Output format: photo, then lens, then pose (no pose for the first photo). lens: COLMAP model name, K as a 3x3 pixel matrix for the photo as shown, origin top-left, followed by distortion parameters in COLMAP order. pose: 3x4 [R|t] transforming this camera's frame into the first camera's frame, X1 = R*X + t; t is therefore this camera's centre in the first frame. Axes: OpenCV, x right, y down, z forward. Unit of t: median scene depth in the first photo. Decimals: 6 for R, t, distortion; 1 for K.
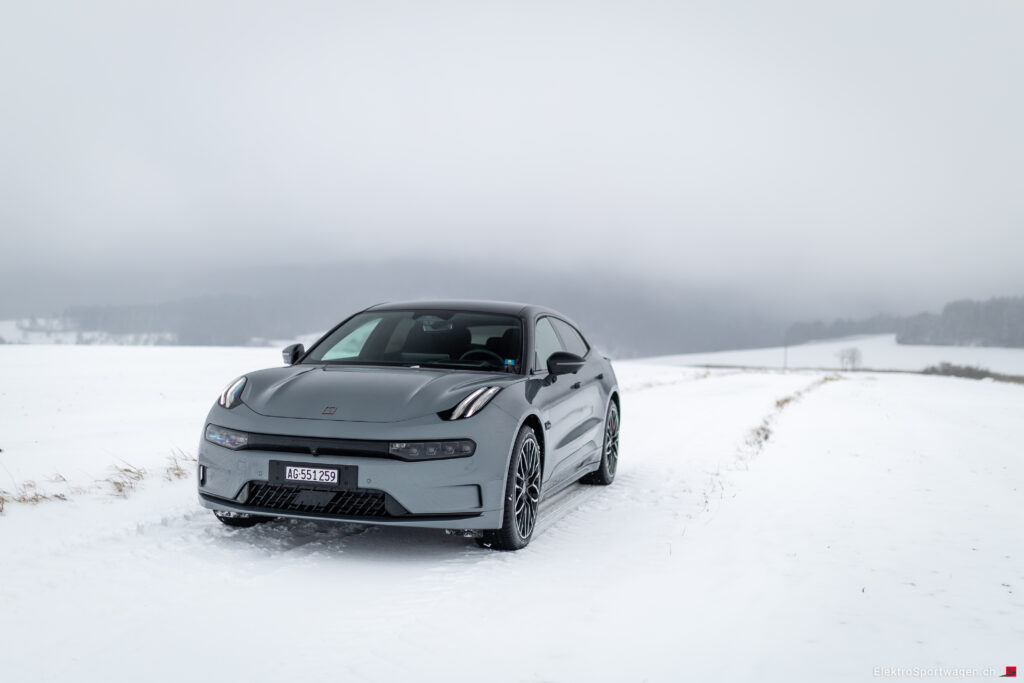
lens RADIAL K [[1149.8, 0, 508.3], [0, 1149.8, 346.5], [0, 0, 1]] dist [-0.024837, 0.000000]
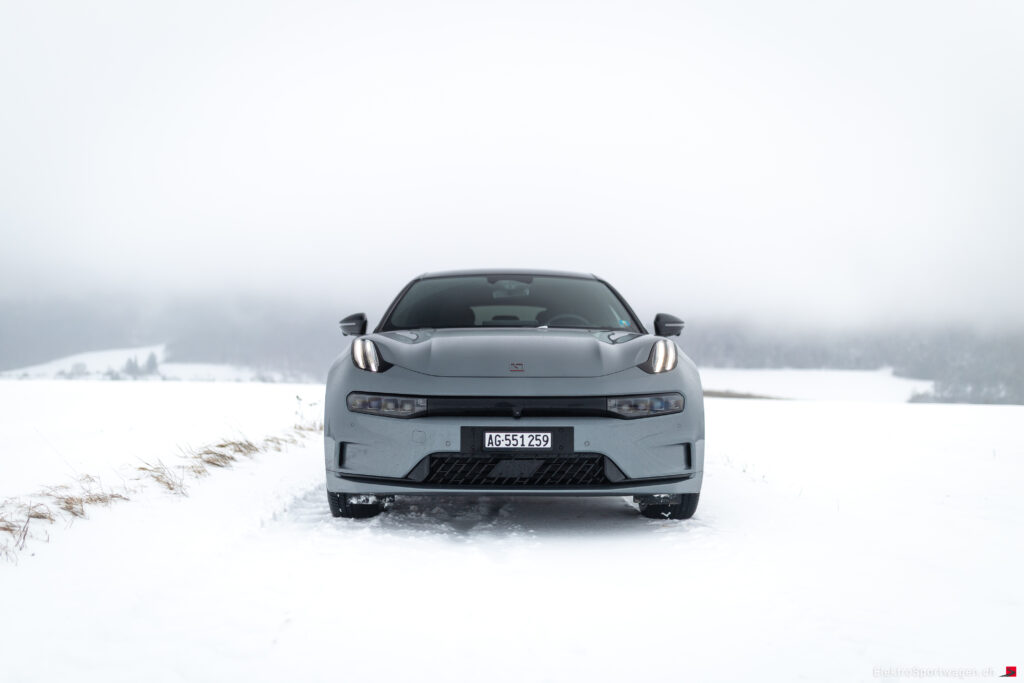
lens RADIAL K [[1027.5, 0, 508.3], [0, 1027.5, 337.3], [0, 0, 1]] dist [-0.049765, 0.000000]
pose [[0.956680, -0.017337, 0.290625, -0.384510], [0.028264, 0.999041, -0.033442, 0.058522], [-0.289766, 0.040207, 0.956252, 0.261542]]
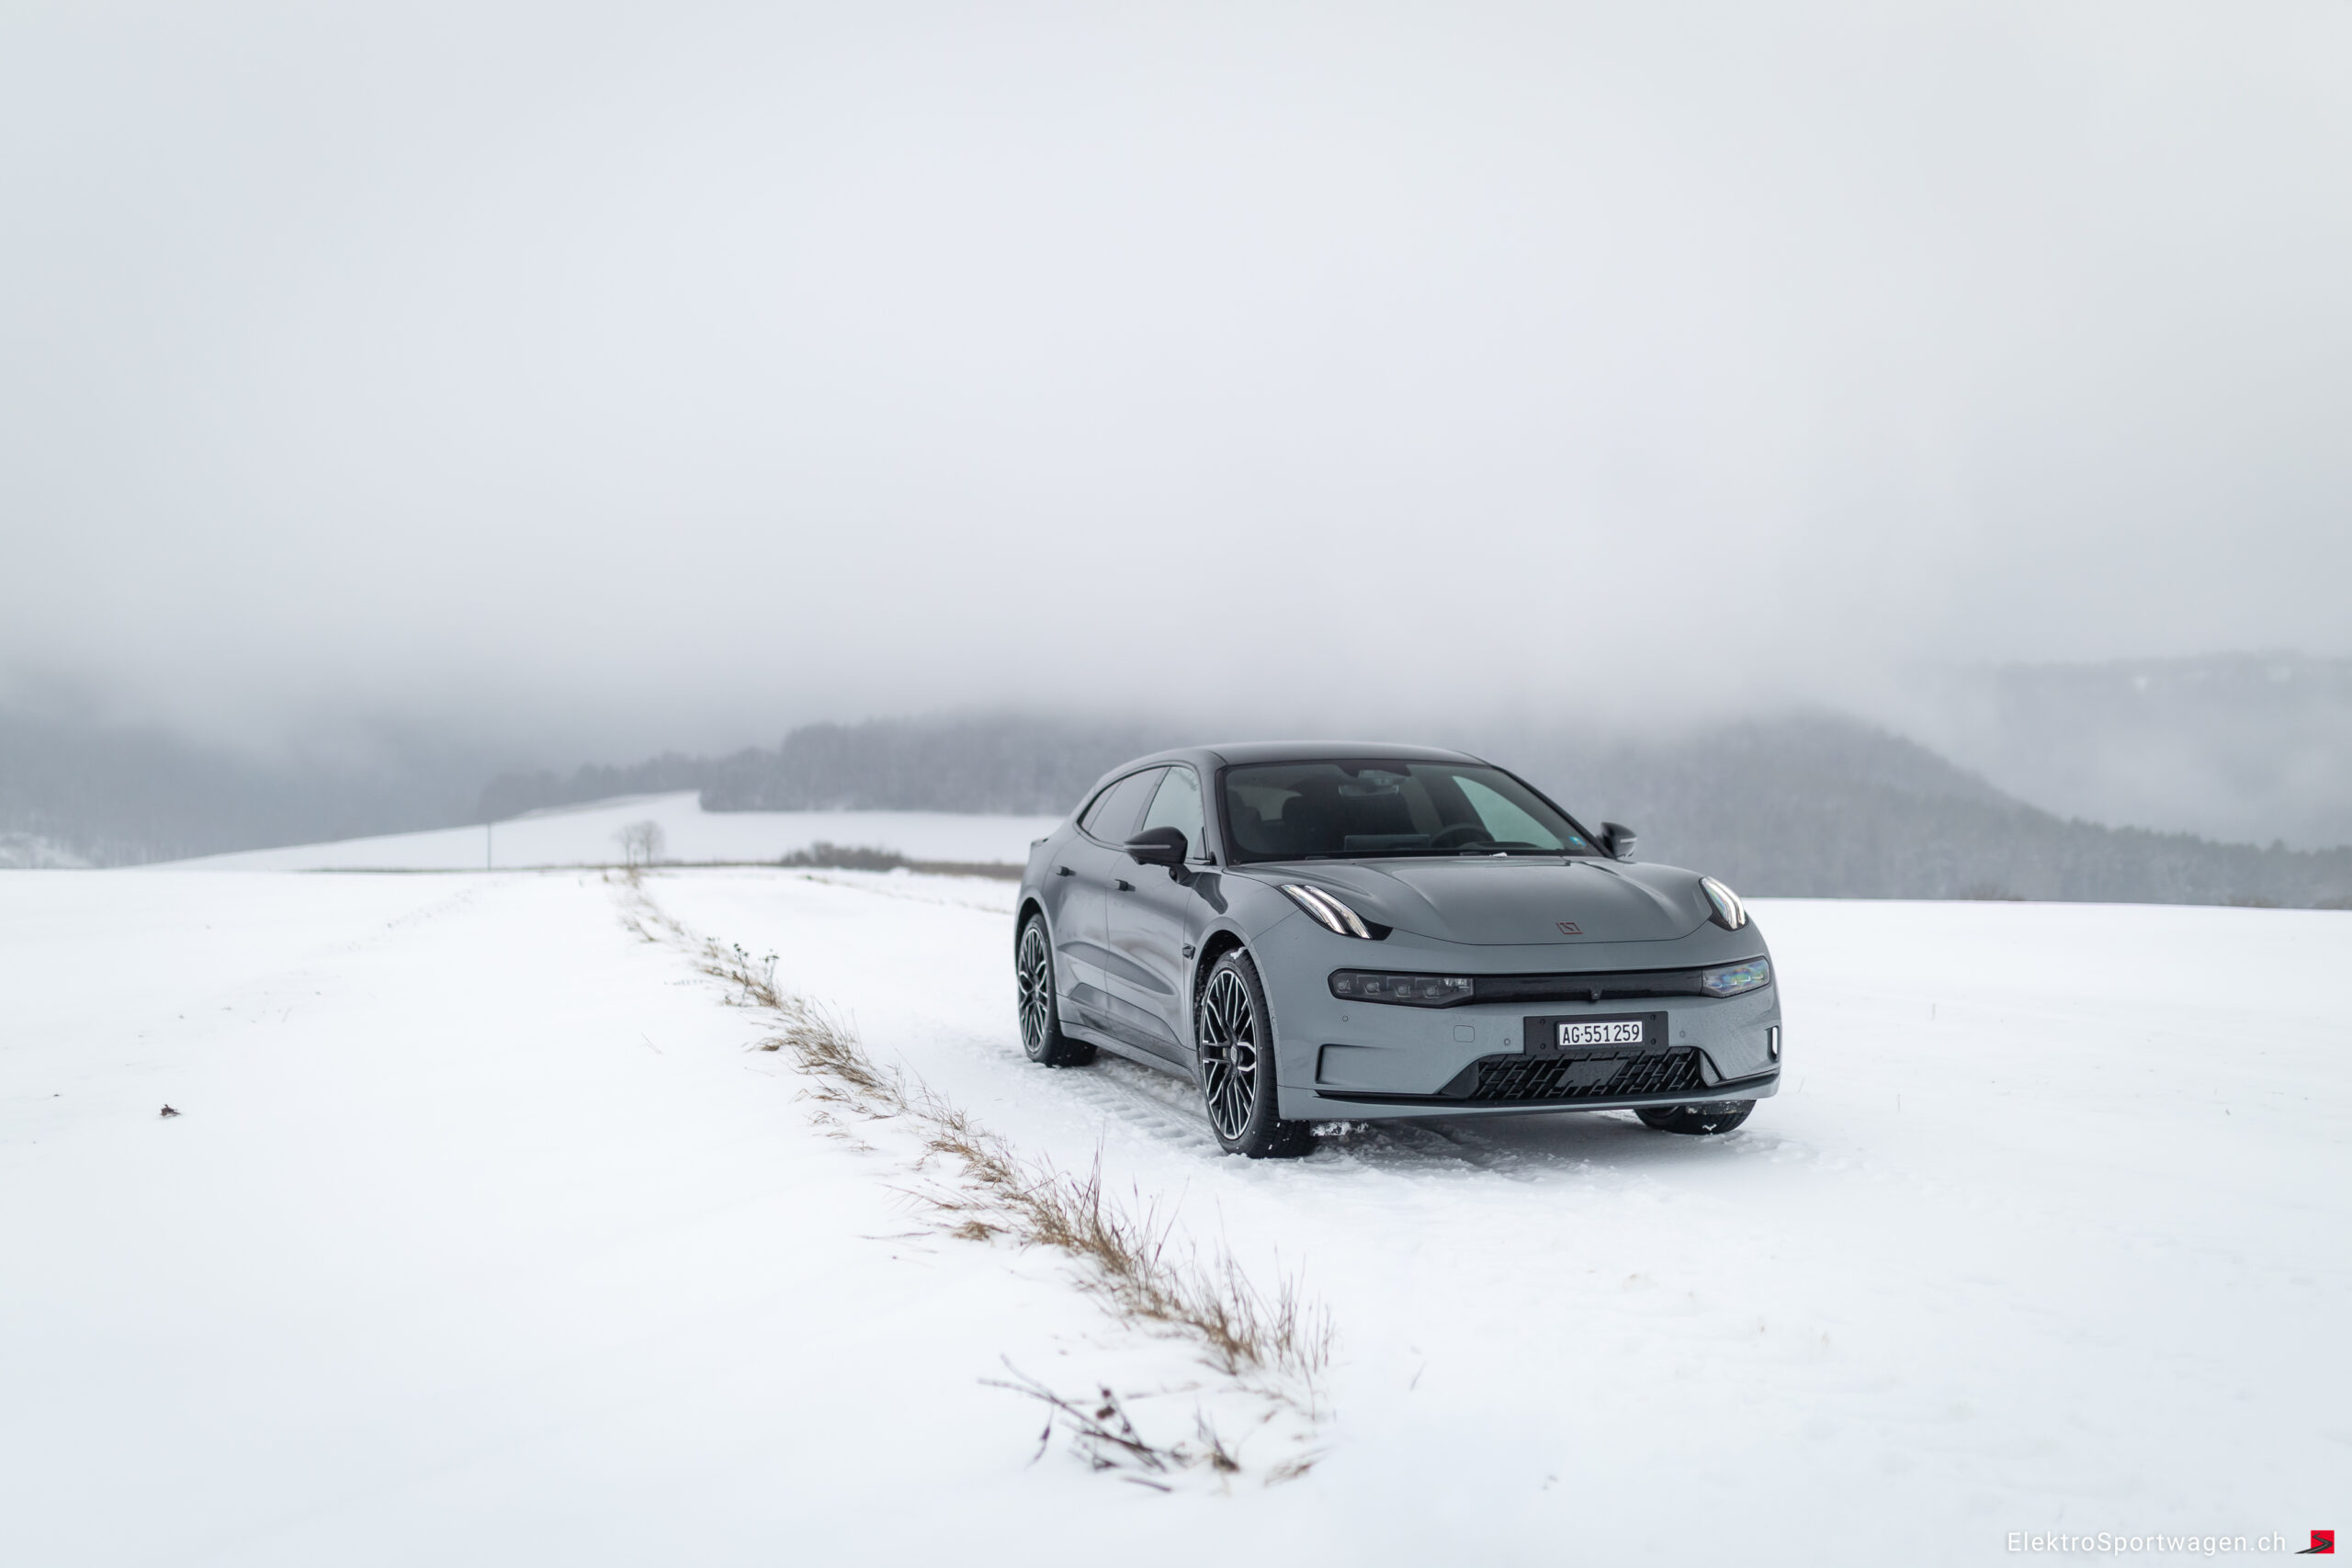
lens RADIAL K [[2359.7, 0, 1182.0], [0, 2359.7, 765.9], [0, 0, 1]] dist [-0.049765, 0.000000]
pose [[0.831186, -0.024308, 0.555462, -1.007833], [0.037454, 0.999222, -0.012317, -0.022040], [-0.554731, 0.031042, 0.831451, 0.080242]]
